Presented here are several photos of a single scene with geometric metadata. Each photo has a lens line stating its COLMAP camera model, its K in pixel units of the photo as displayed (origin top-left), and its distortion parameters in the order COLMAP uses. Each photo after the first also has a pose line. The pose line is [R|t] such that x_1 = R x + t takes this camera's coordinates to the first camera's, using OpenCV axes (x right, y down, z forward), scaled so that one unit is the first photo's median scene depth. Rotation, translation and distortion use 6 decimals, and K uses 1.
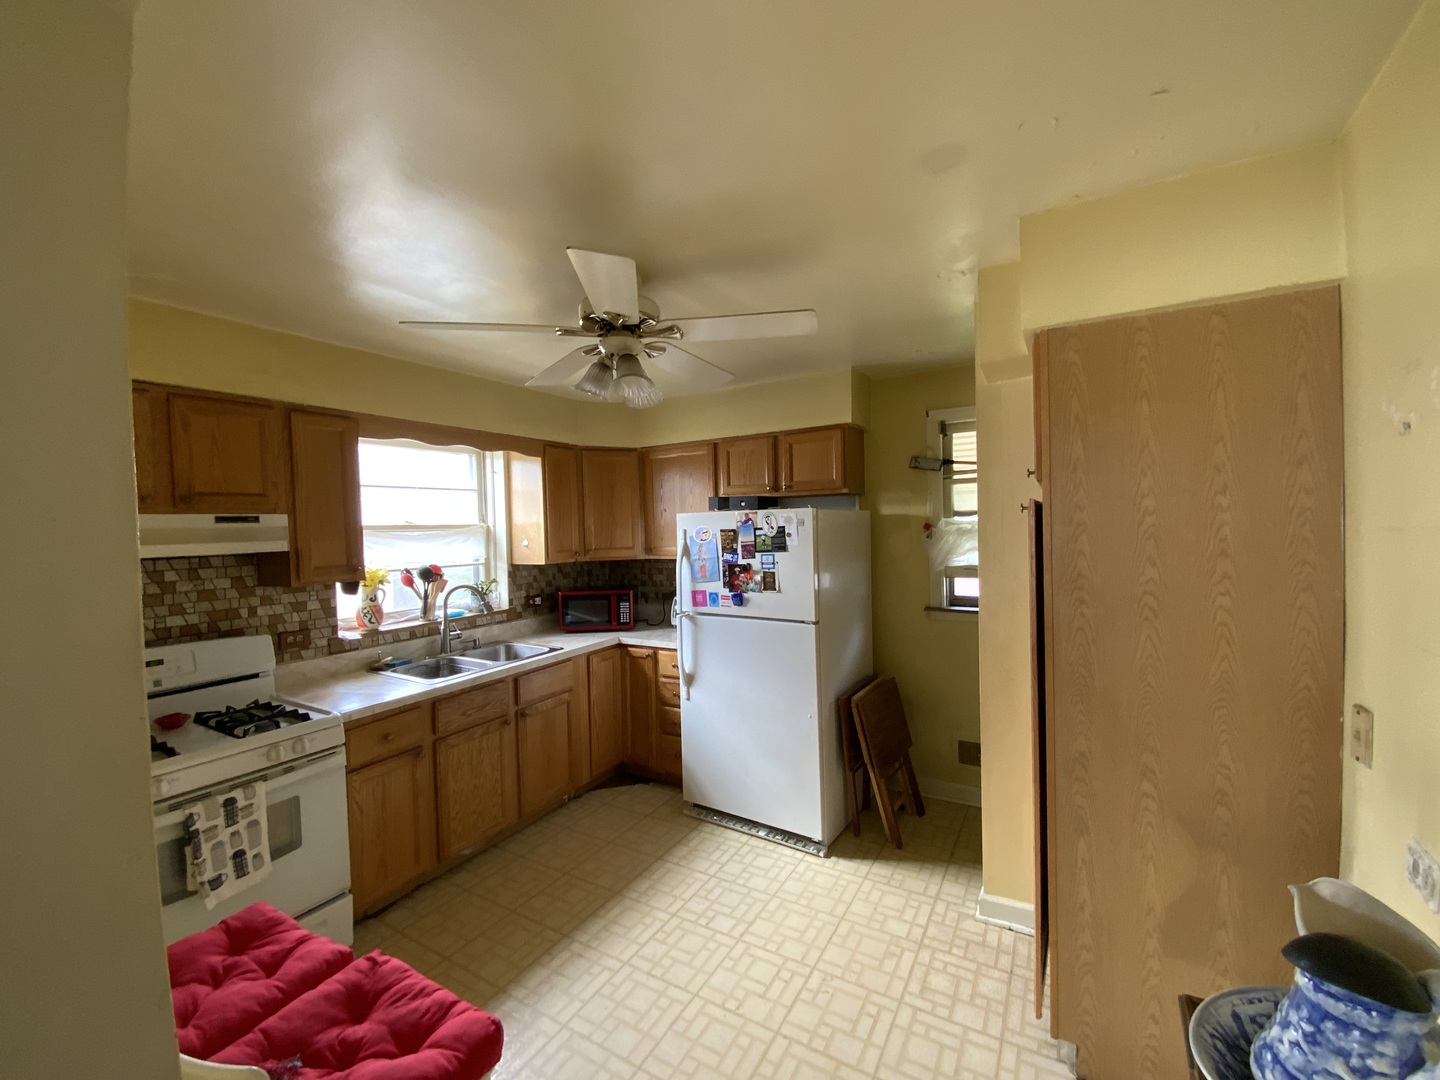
lens RADIAL K [[593.6, 0, 720.0], [0, 593.6, 540.0], [0, 0, 1]] dist [-0.003233, -0.000314]
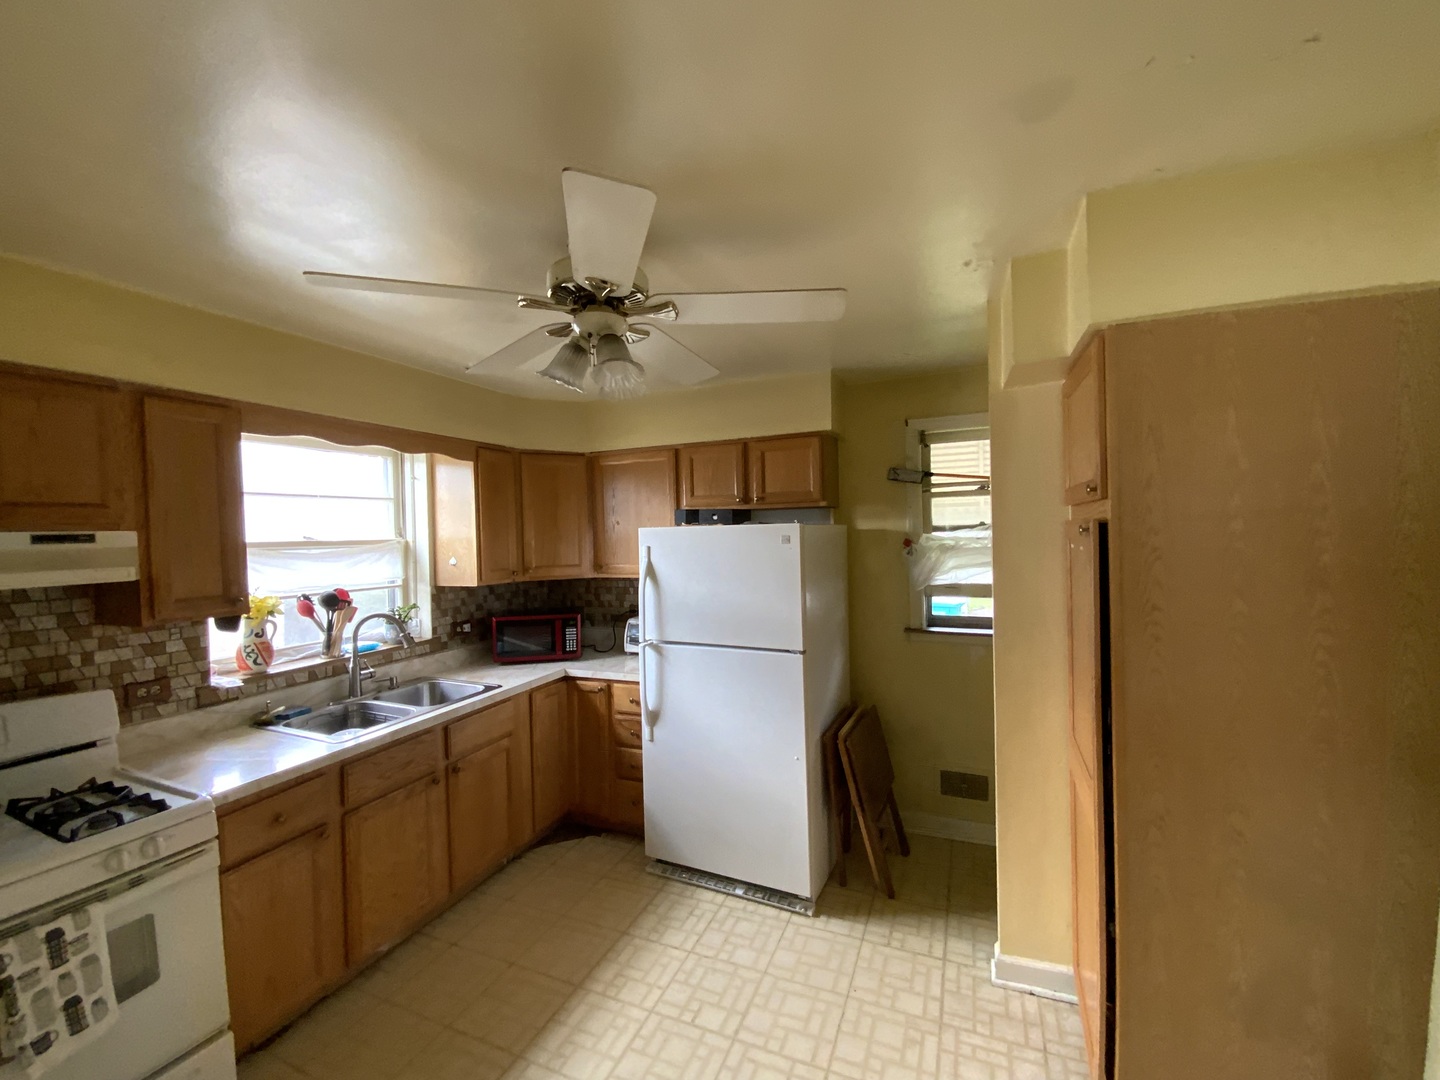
lens RADIAL K [[593.6, 0, 720.0], [0, 593.6, 540.0], [0, 0, 1]] dist [-0.003233, -0.000314]
pose [[0.991157, -0.000862, 0.132694, -0.075688], [0.002715, 0.999901, -0.013783, -0.016119], [-0.132669, 0.014022, 0.991061, 0.124944]]
